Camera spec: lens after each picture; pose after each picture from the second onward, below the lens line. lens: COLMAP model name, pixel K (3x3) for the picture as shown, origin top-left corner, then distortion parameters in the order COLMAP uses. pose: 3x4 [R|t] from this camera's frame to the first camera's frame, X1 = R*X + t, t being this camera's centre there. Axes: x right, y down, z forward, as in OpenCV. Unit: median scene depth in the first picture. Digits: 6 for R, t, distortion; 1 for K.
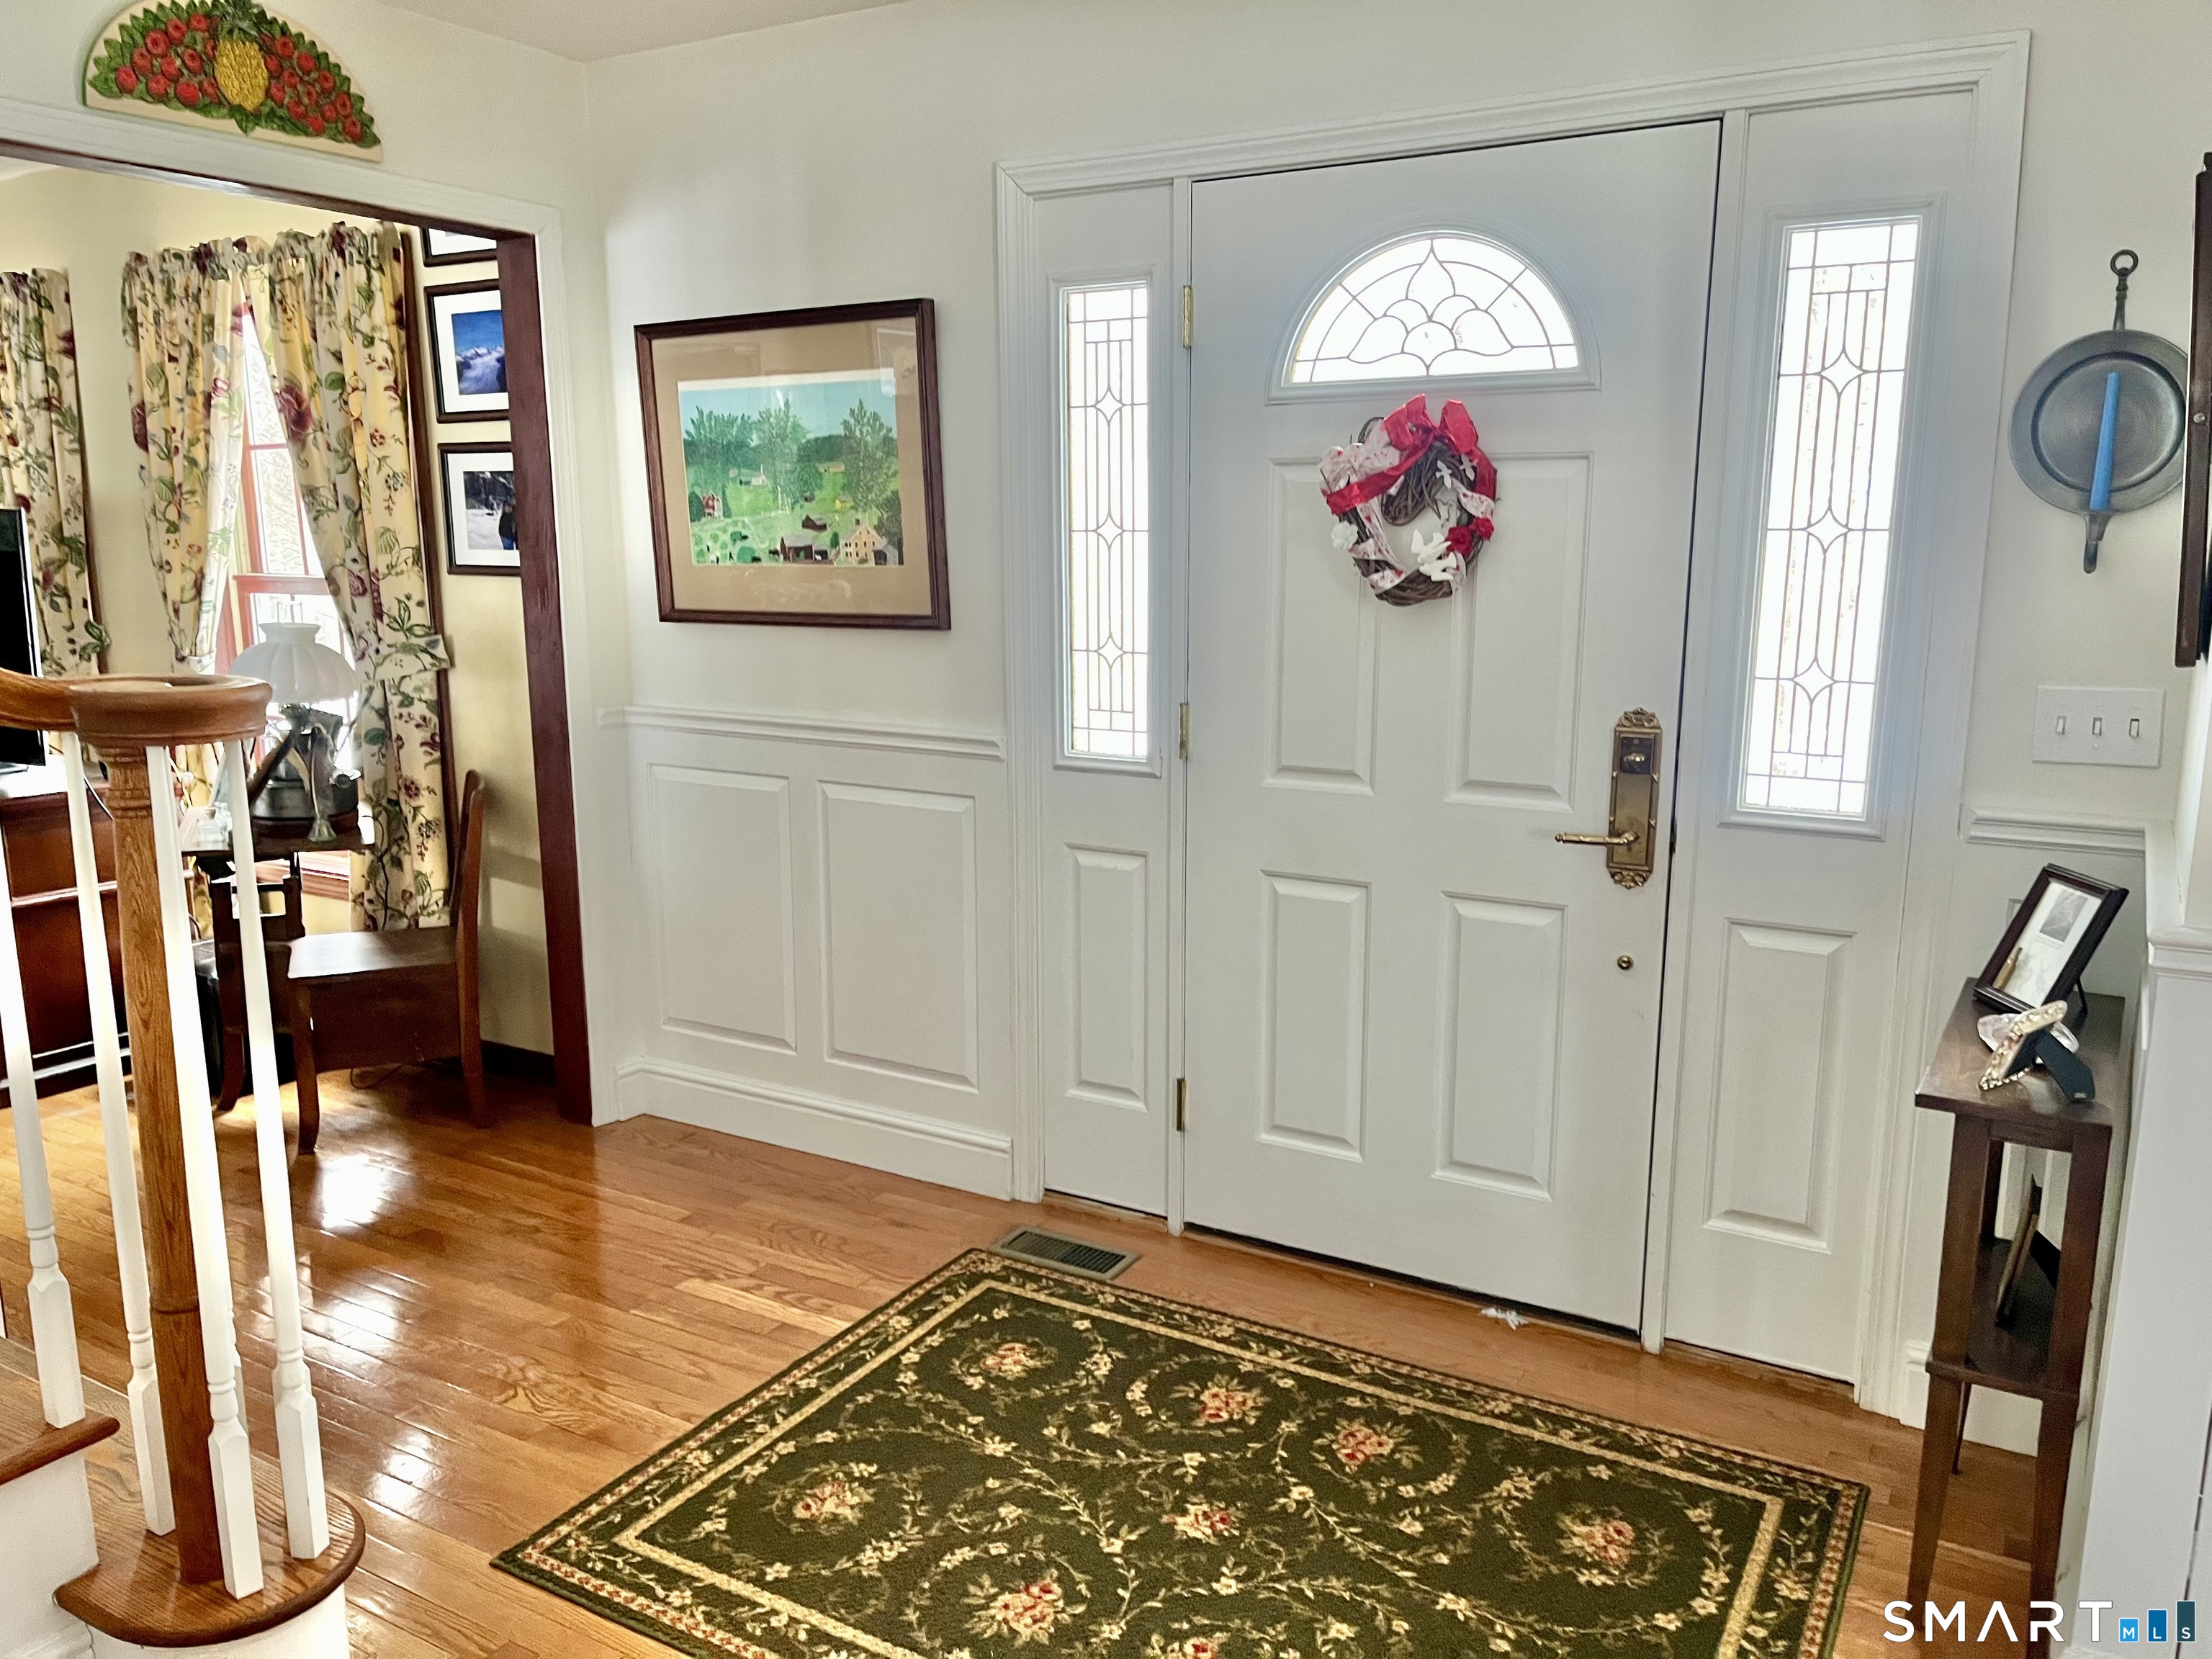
lens RADIAL K [[1670.0, 0, 1107.8], [0, 1670.0, 867.9], [0, 0, 1]] dist [0.053233, -0.056610]
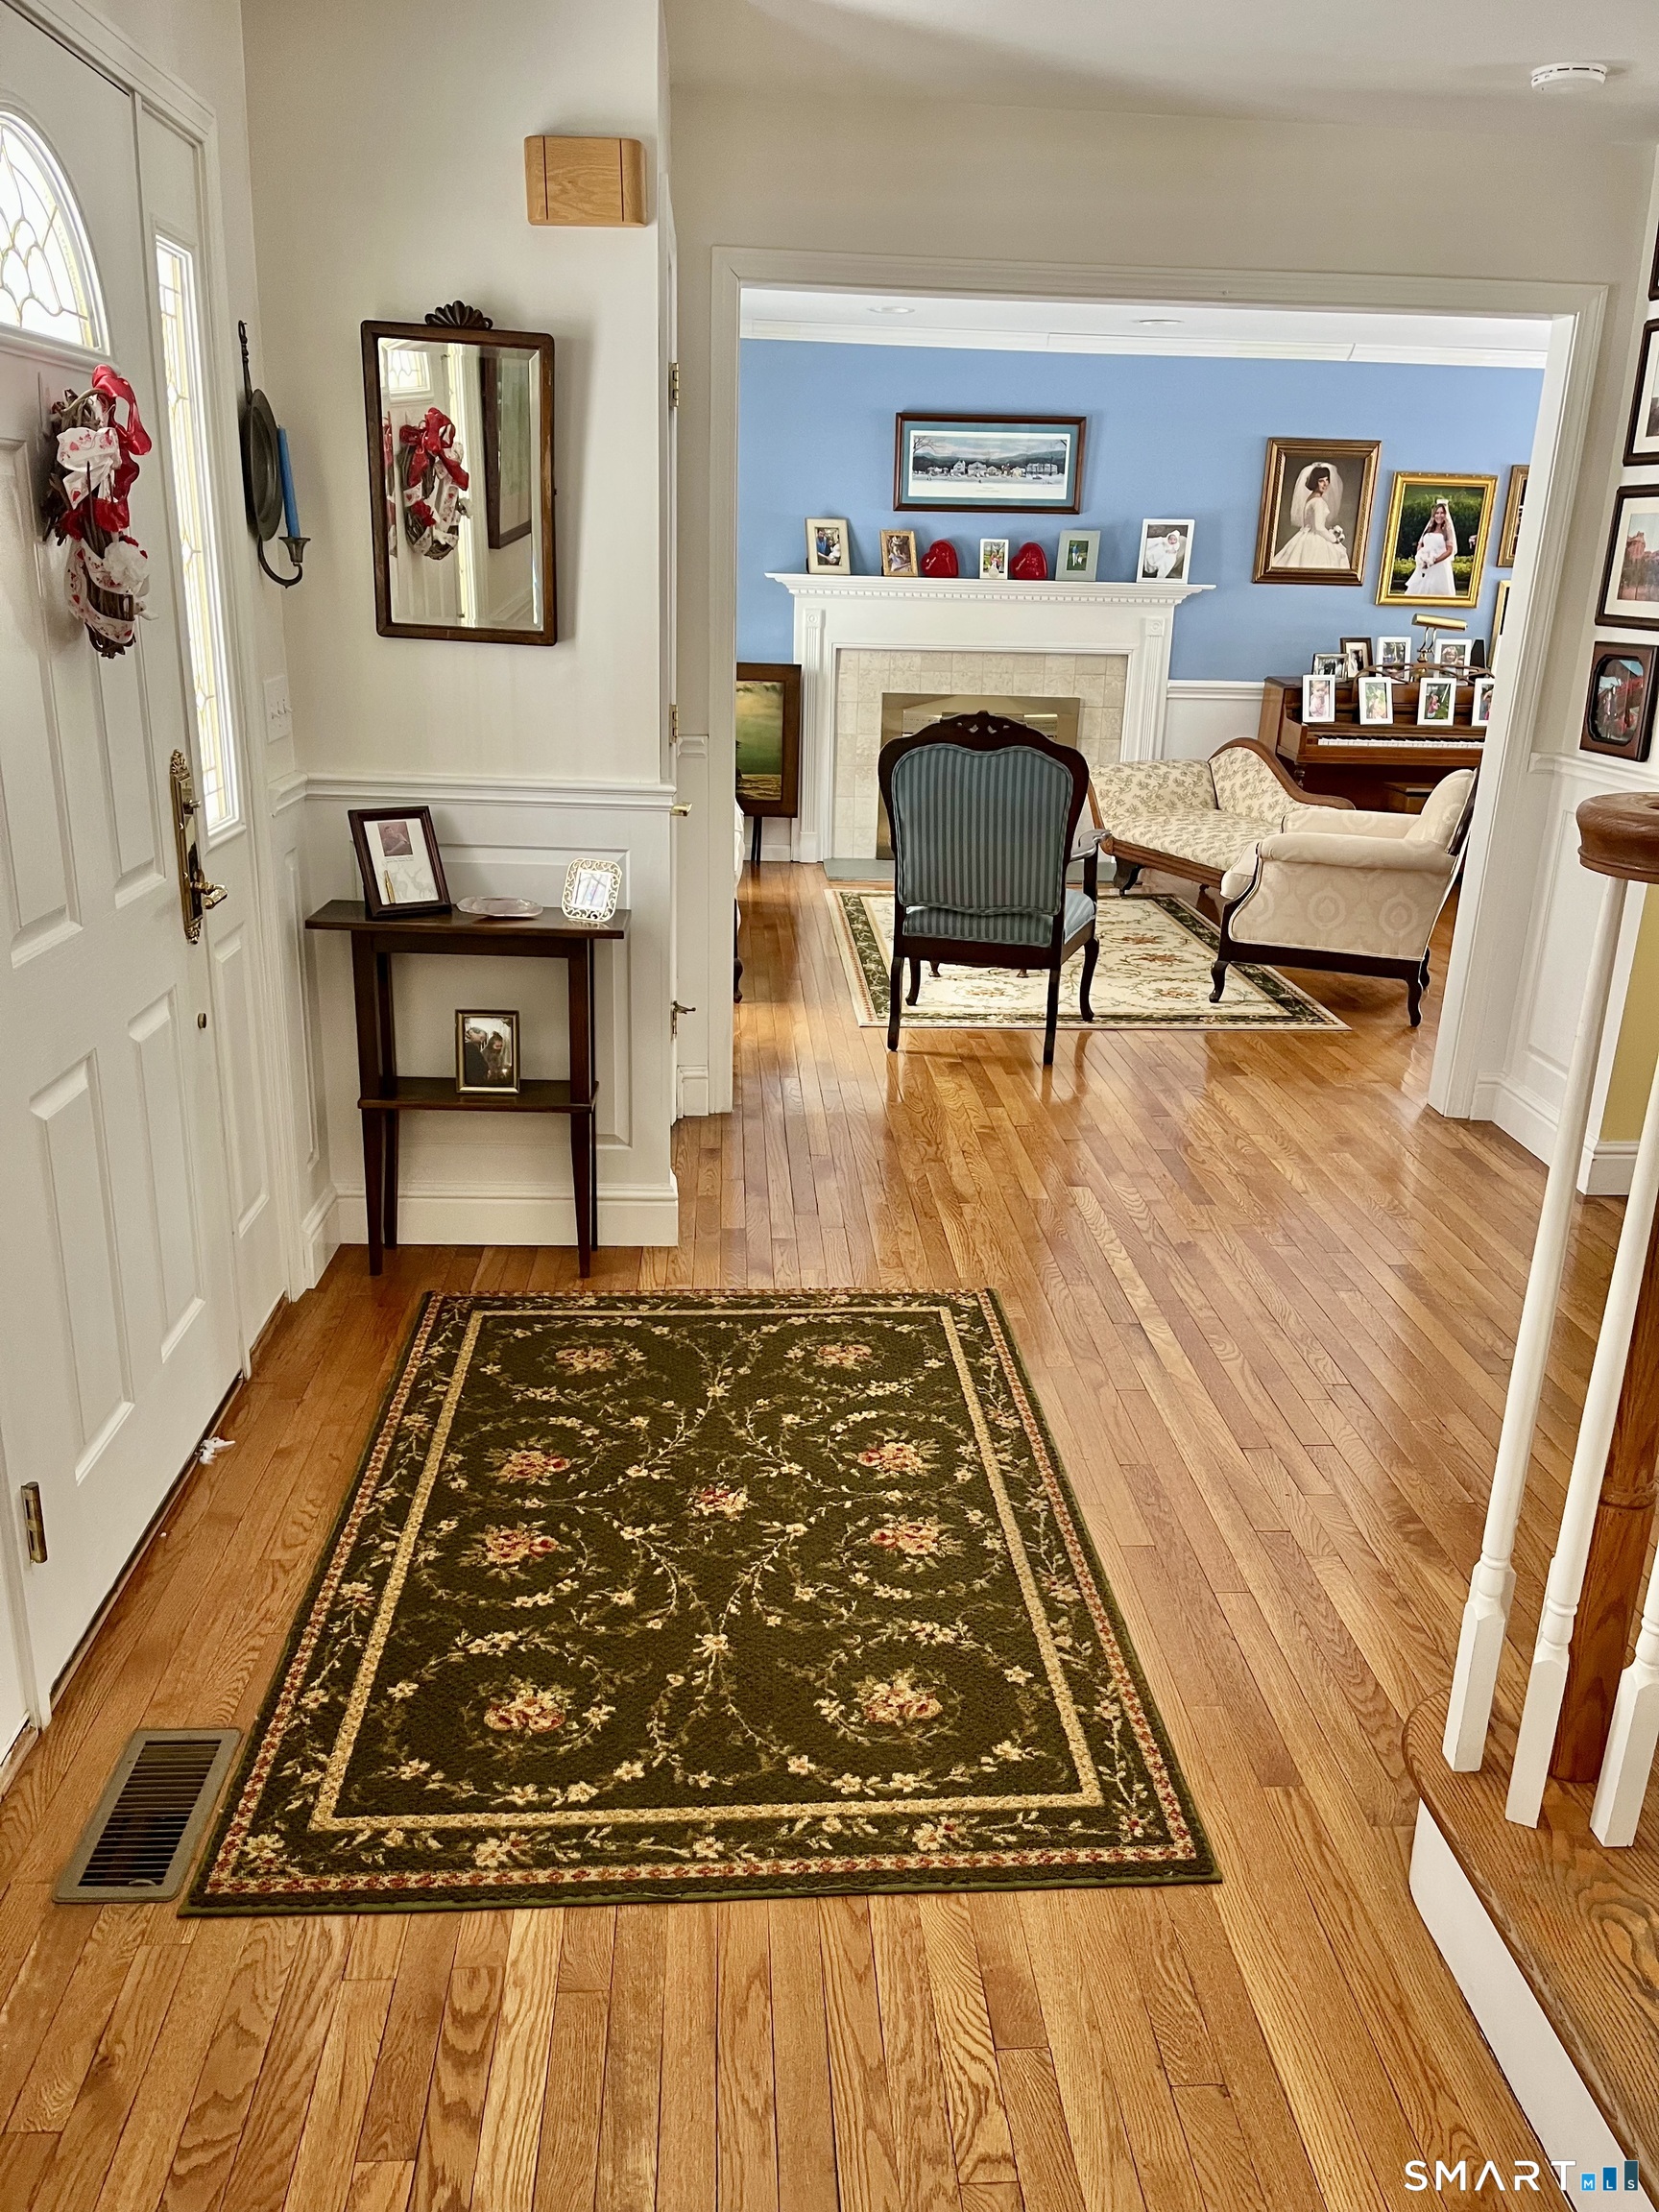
lens RADIAL K [[1670.0, 0, 832.6], [0, 1670.0, 1118.9], [0, 0, 1]] dist [0.053233, -0.056610]
pose [[-0.562834, -0.281425, 0.777186, -0.745201], [0.134267, 0.896638, 0.421915, -0.284408], [-0.815592, 0.341819, -0.466872, 1.319124]]
